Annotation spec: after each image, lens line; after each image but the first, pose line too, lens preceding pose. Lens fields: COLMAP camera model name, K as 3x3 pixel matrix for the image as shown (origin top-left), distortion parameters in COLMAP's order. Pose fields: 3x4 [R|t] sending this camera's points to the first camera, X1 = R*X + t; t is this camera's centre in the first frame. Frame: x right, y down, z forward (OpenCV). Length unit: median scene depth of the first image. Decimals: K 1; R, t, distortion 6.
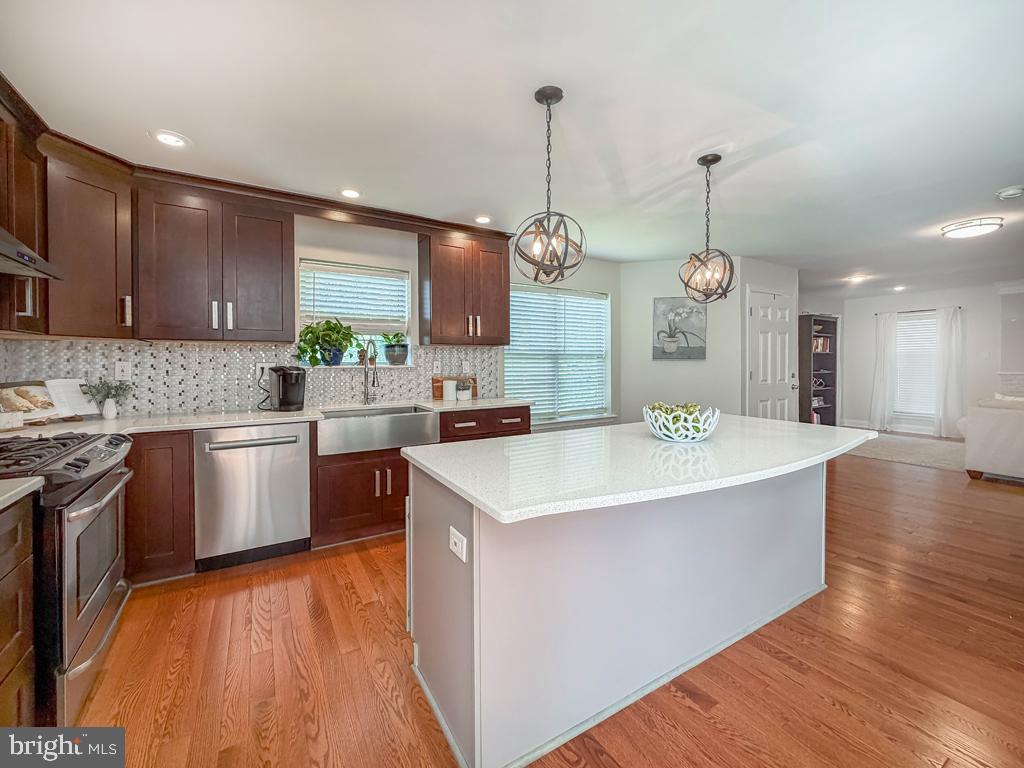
lens RADIAL K [[423.7, 0, 499.3], [0, 423.7, 363.1], [0, 0, 1]] dist [0.001320, -0.001233]
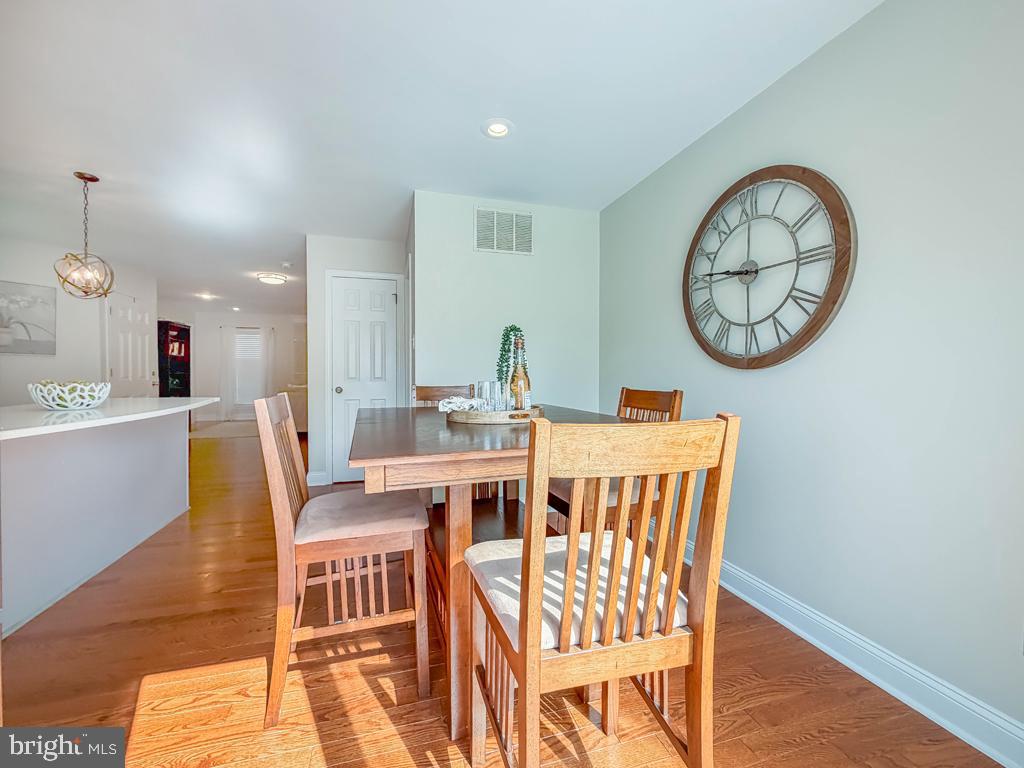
lens RADIAL K [[423.7, 0, 510.2], [0, 423.7, 385.0], [0, 0, 1]] dist [0.001320, -0.001233]
pose [[0.246150, -0.026006, 0.968883, -0.428898], [-0.002529, 0.999619, 0.027473, 0.072059], [-0.969229, -0.009212, 0.245990, -0.504095]]
